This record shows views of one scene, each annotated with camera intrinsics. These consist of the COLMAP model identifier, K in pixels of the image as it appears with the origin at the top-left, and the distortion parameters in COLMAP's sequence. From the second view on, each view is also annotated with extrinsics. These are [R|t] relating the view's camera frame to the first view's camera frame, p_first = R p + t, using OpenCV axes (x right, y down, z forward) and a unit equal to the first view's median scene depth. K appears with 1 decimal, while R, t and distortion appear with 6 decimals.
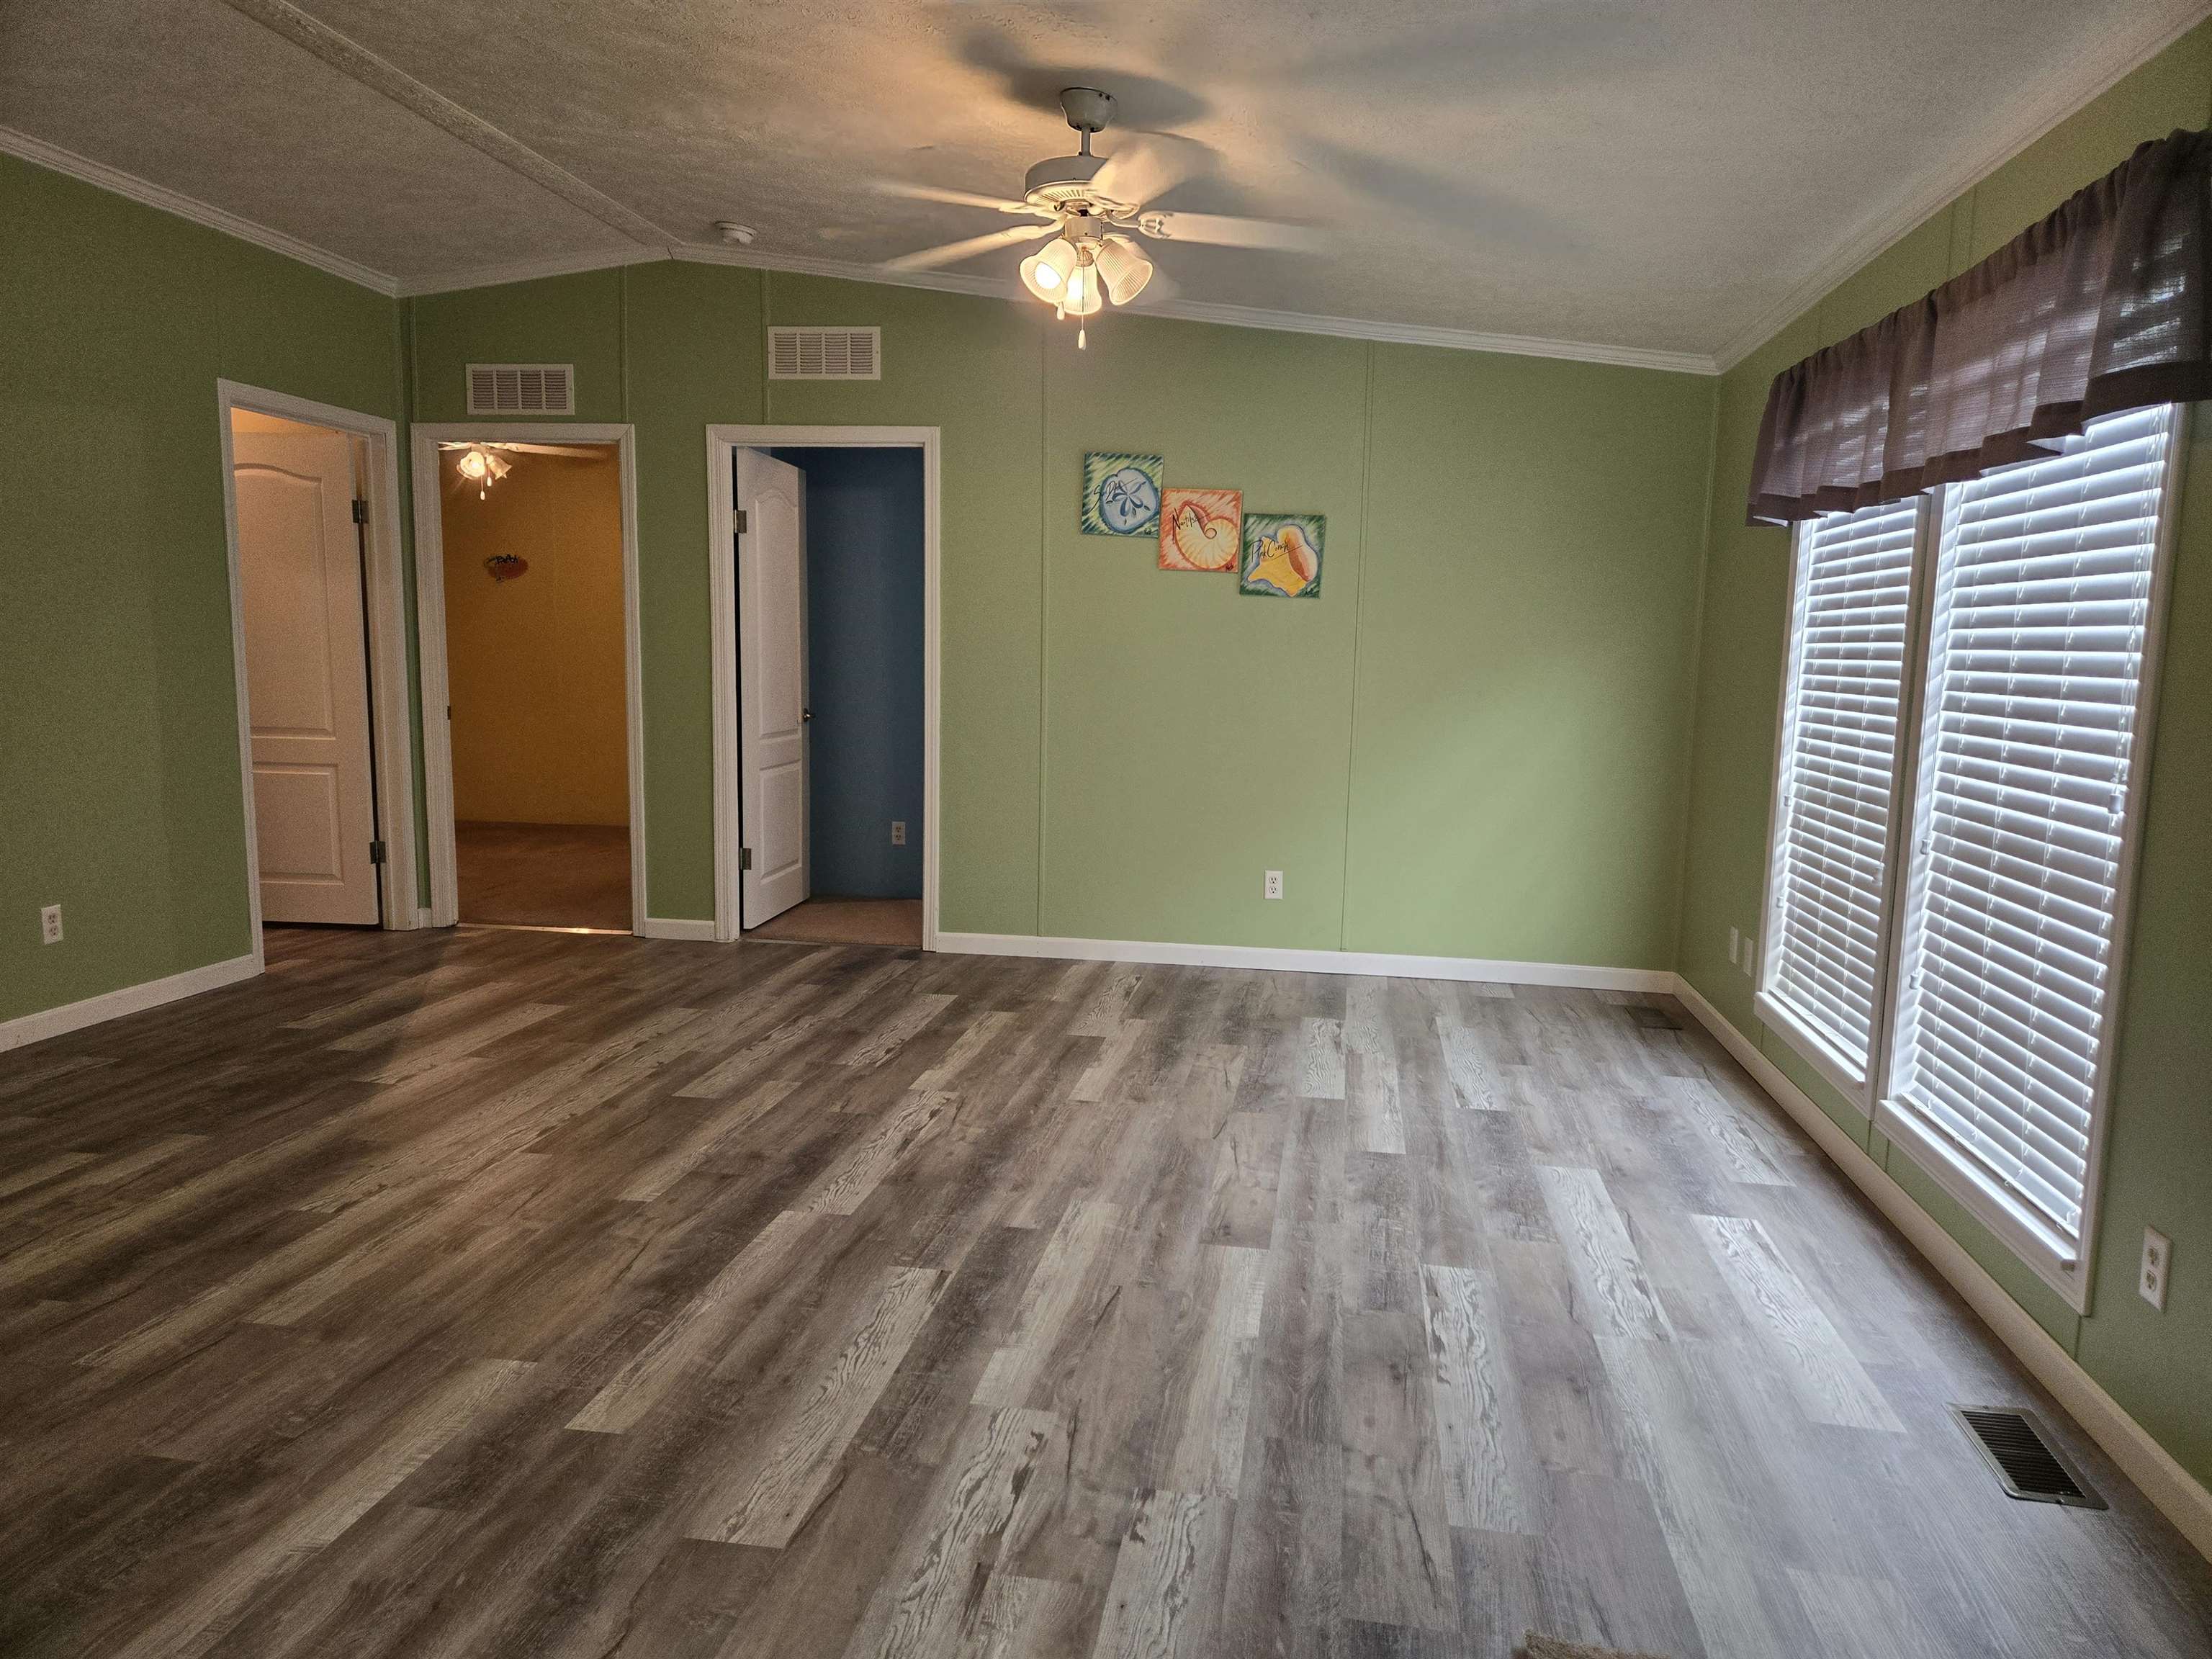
lens RADIAL K [[1463.2, 0, 1106.0], [0, 1463.2, 829.5], [0, 0, 1]] dist [0.079406, -0.070489]
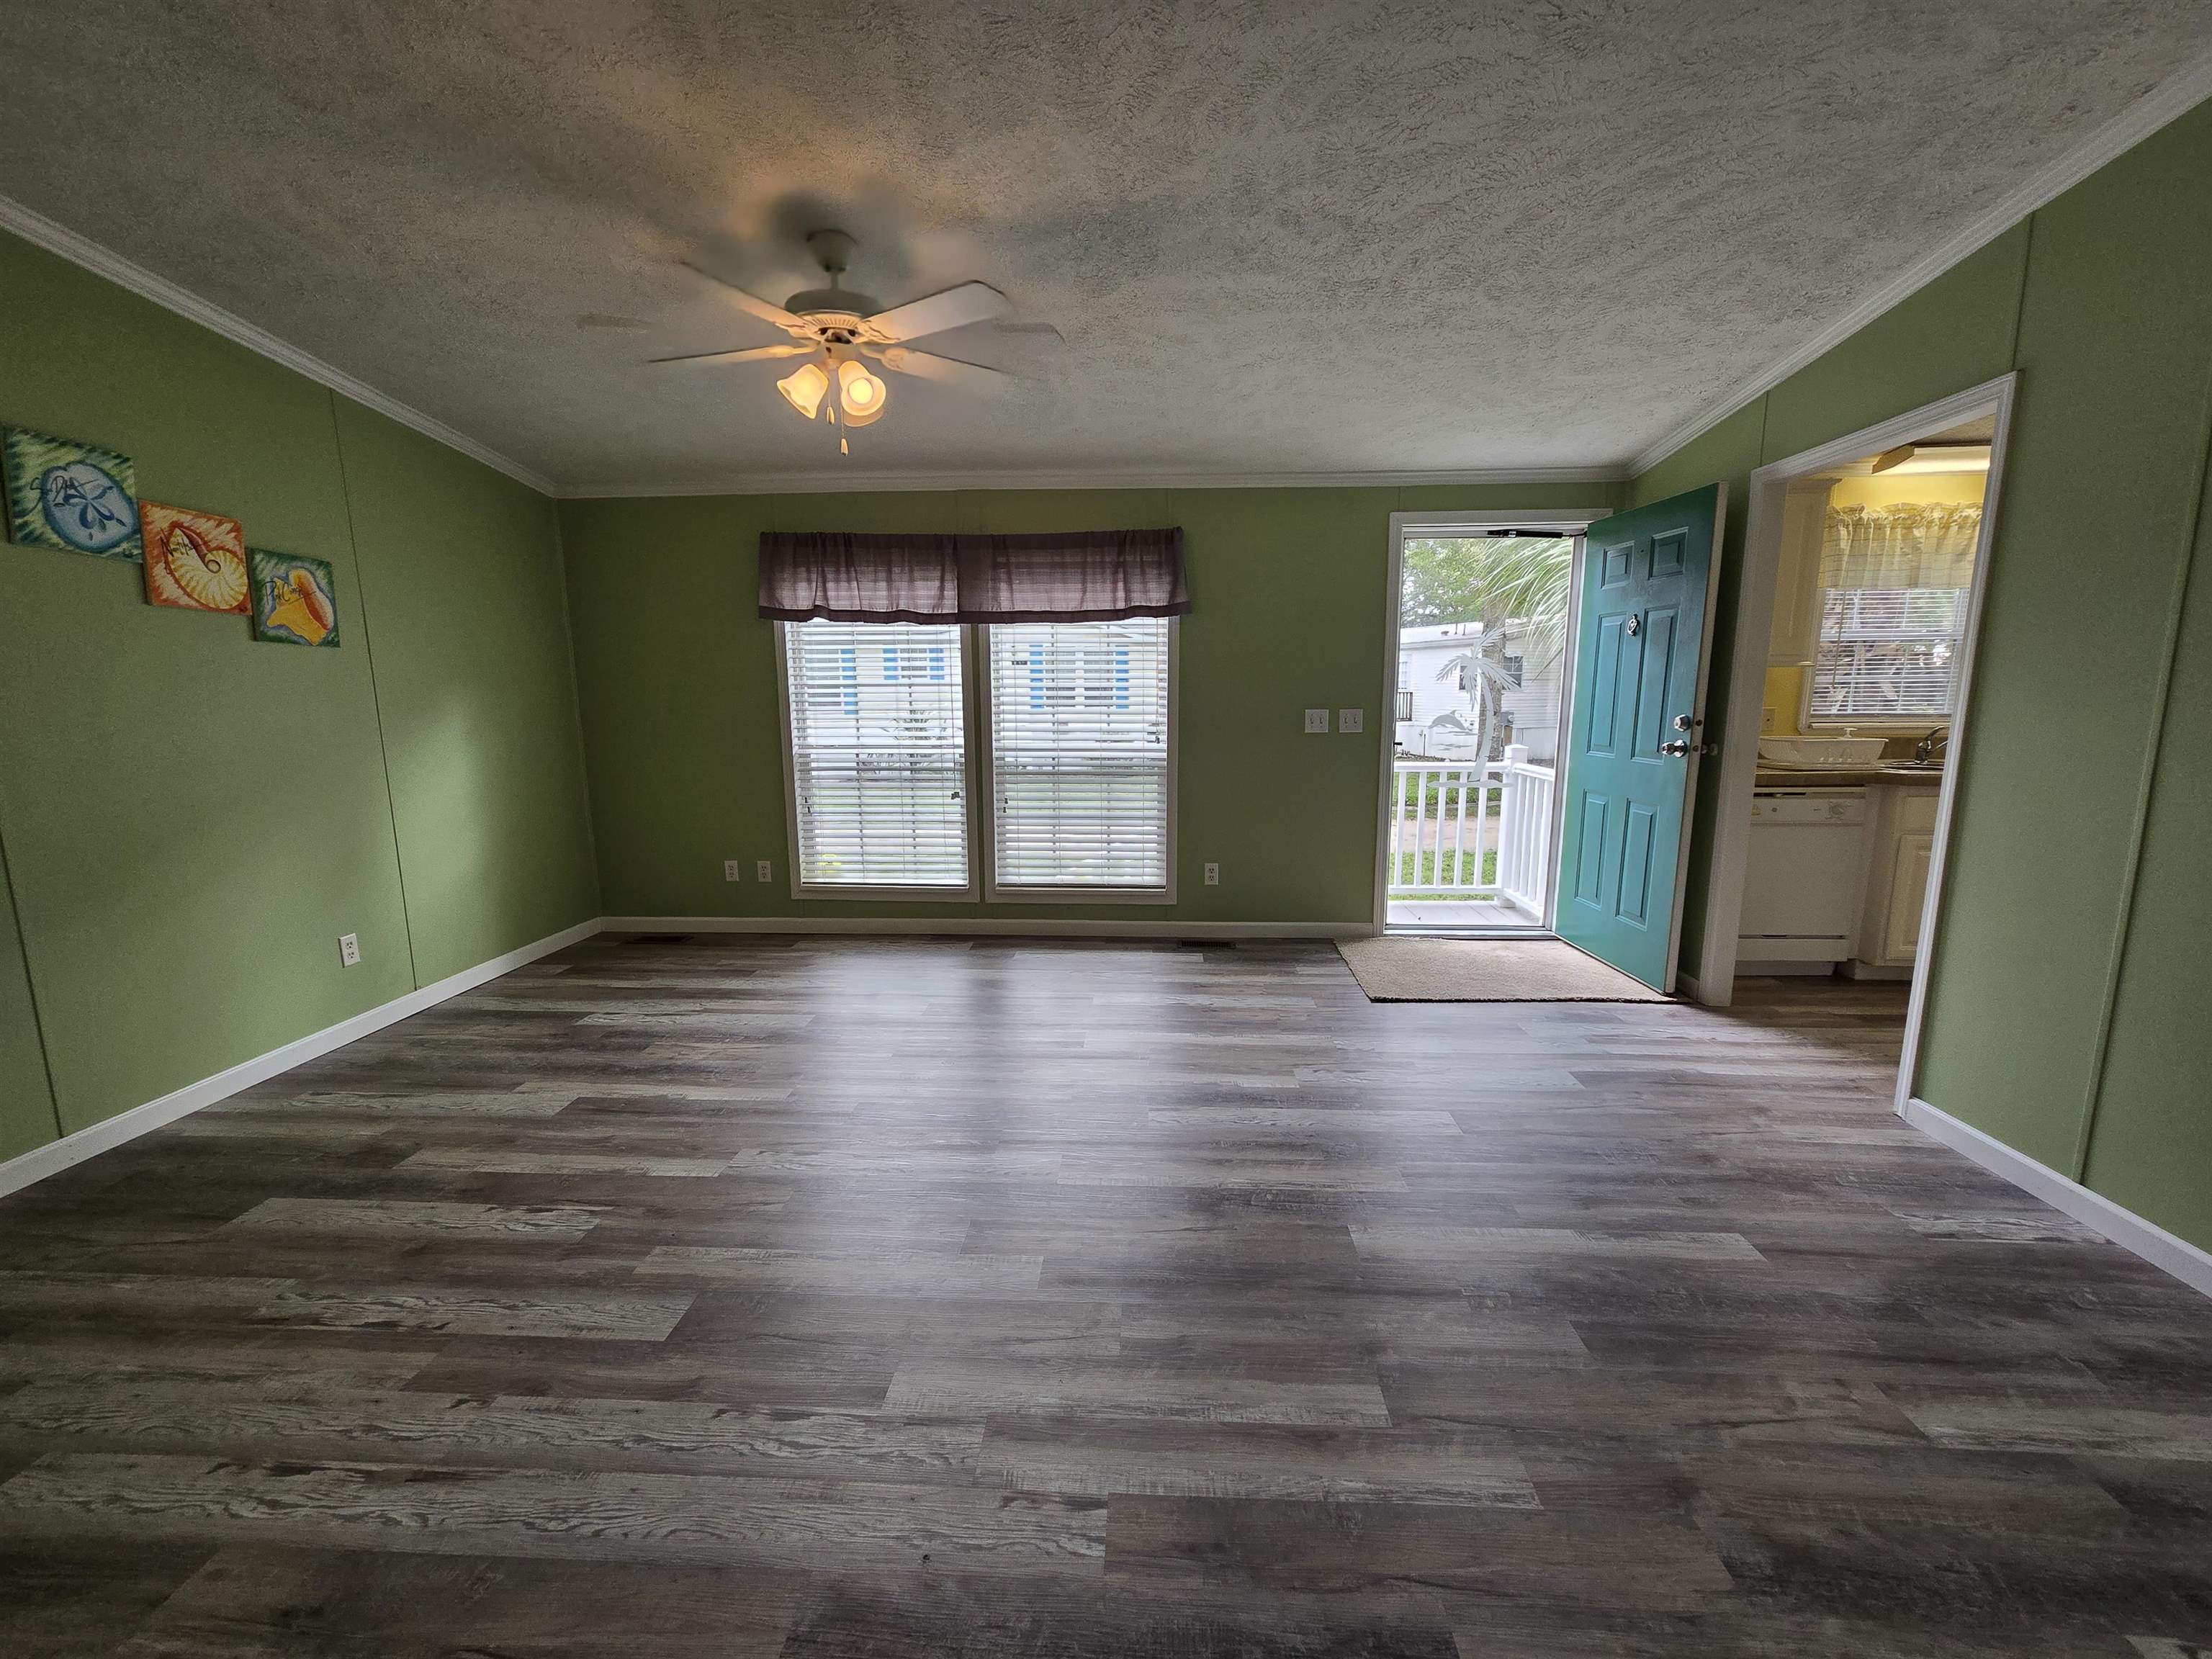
lens RADIAL K [[896.6, 0, 1119.9], [0, 896.6, 834.6], [0, 0, 1]] dist [-0.009442, -0.000295]
pose [[-0.112201, -0.181780, 0.976917, -0.541256], [0.124307, 0.972834, 0.195297, -0.093996], [-0.985880, 0.143350, -0.086557, 0.597338]]
